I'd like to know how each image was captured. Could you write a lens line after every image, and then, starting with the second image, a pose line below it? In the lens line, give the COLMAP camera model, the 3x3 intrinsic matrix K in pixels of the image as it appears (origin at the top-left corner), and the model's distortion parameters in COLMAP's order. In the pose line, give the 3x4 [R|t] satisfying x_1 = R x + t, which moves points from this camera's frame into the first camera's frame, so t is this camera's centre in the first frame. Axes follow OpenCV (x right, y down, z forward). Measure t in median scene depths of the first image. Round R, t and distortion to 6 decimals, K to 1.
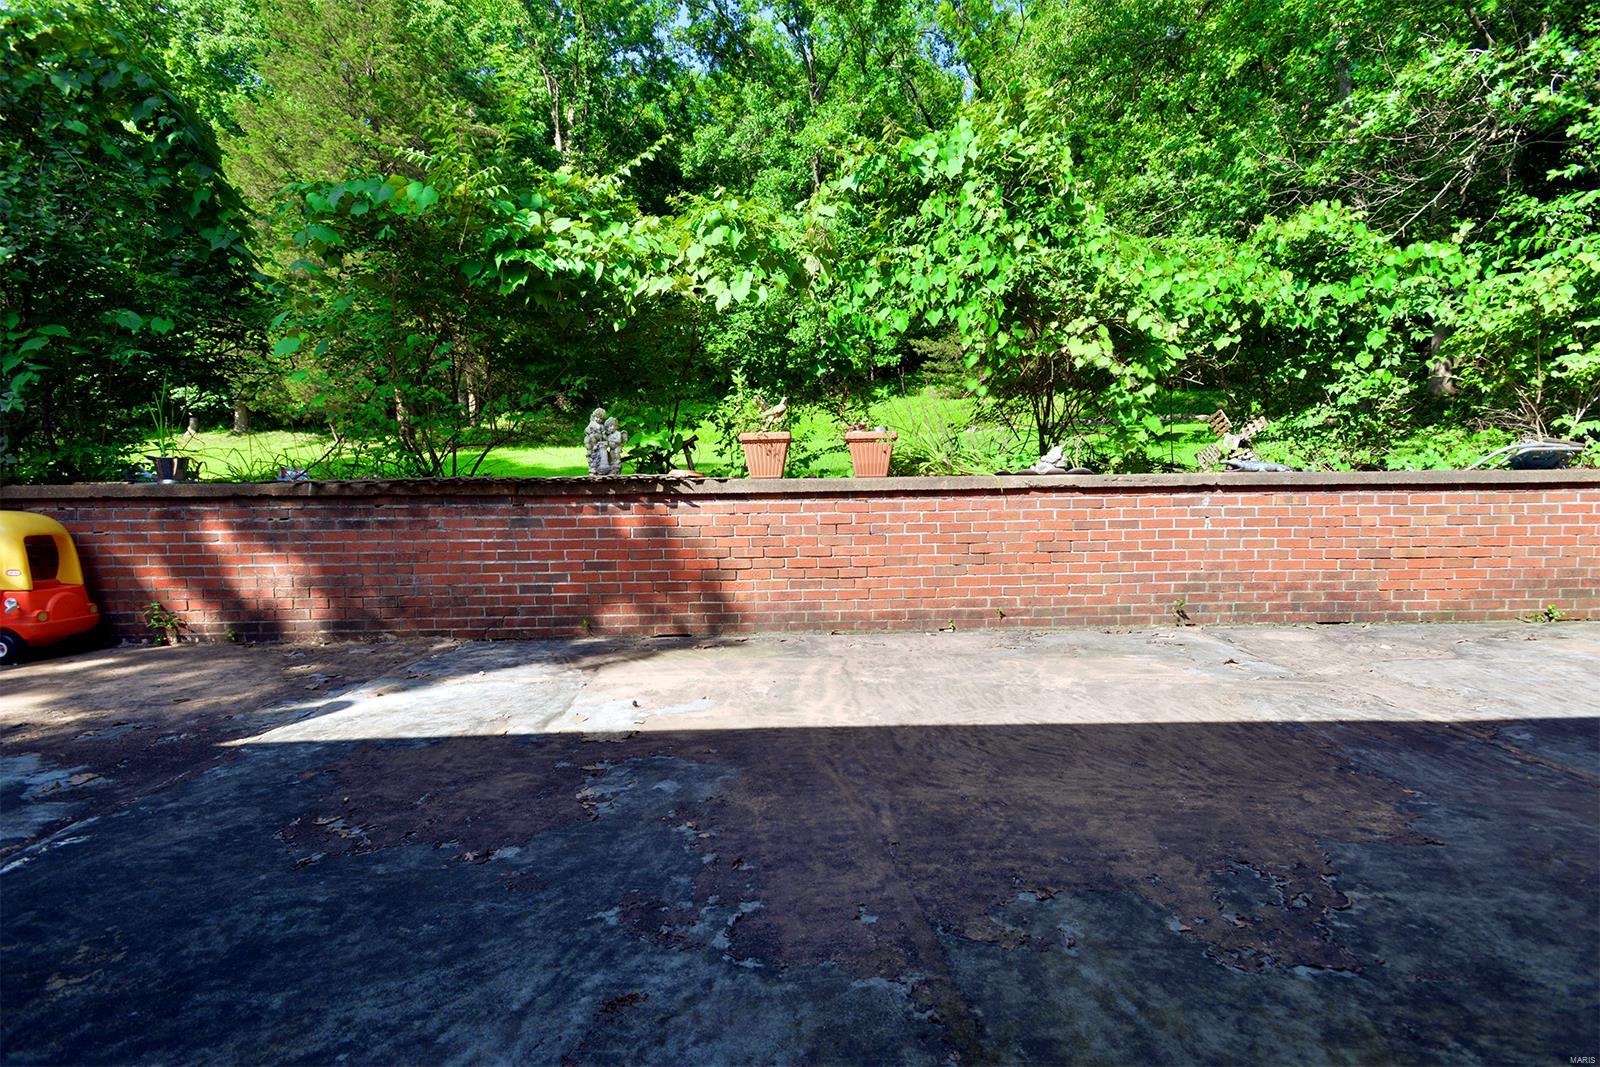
lens RADIAL K [[756.5, 0, 803.6], [0, 756.5, 530.8], [0, 0, 1]] dist [0.005392, -0.000629]
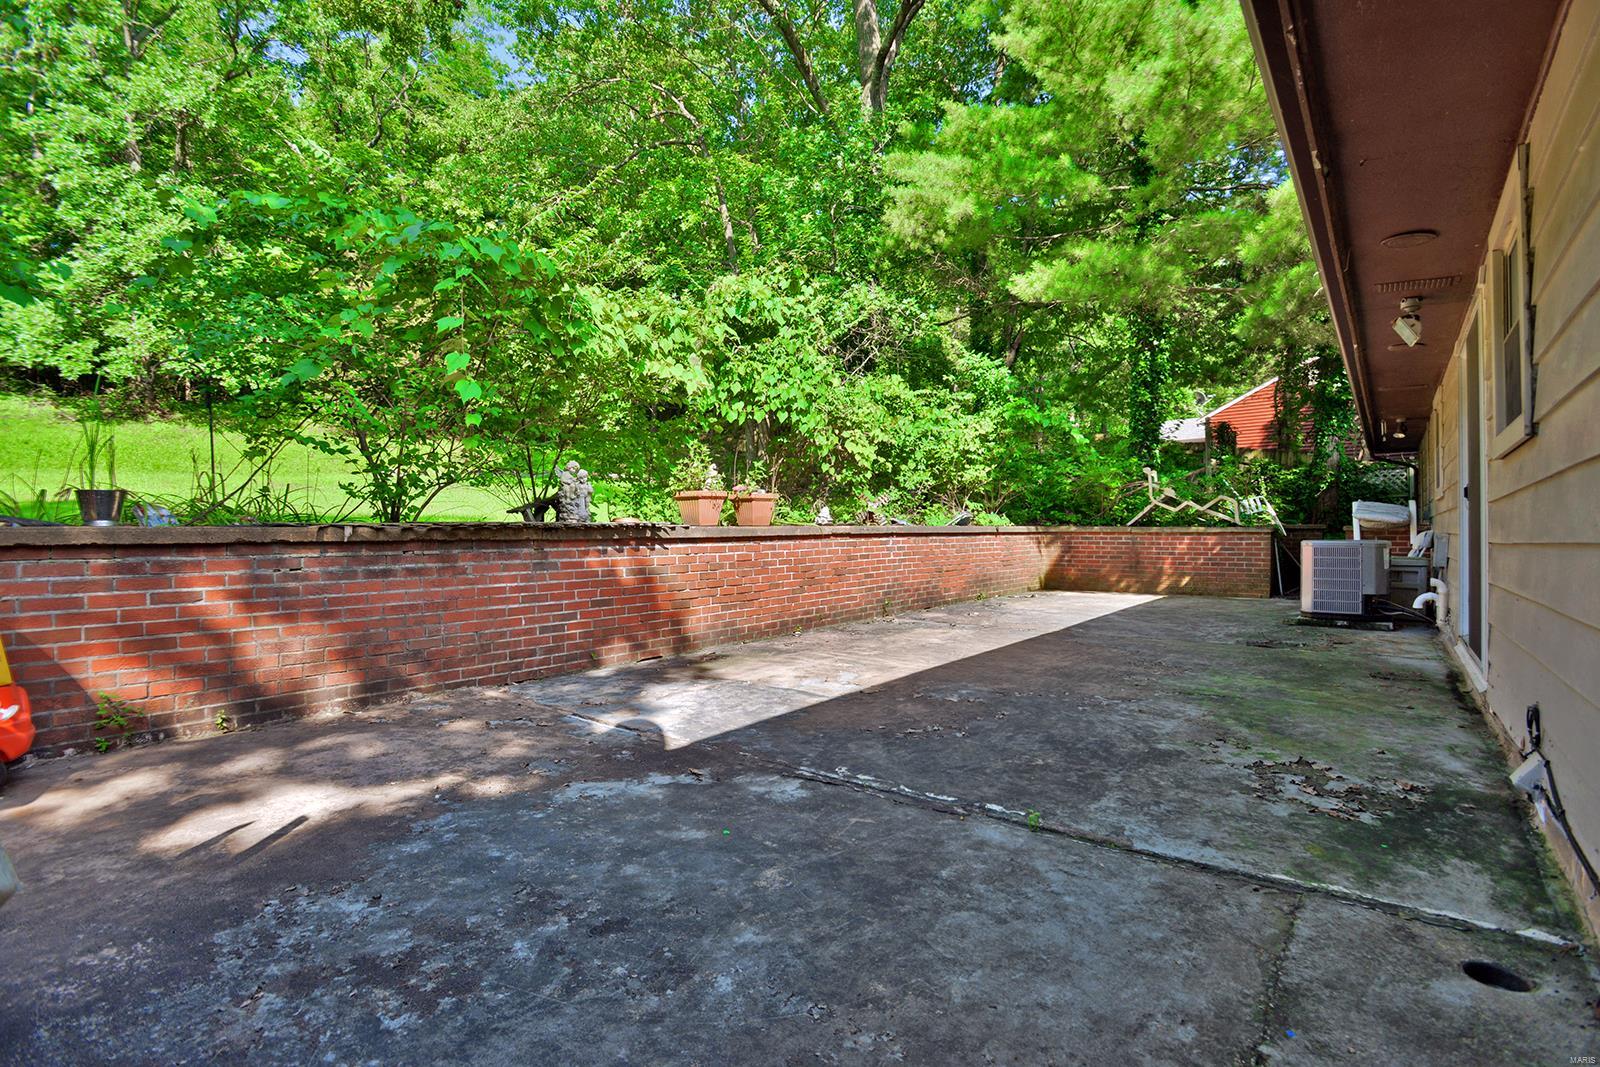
lens RADIAL K [[807.0, 0, 800.0], [0, 807.0, 533.5], [0, 0, 1]] dist [-0.050989, 0.000661]
pose [[0.623104, 0.002788, 0.782134, -1.017255], [0.043341, 0.998334, -0.038087, 0.001999], [-0.780937, 0.057631, 0.621946, 0.027595]]
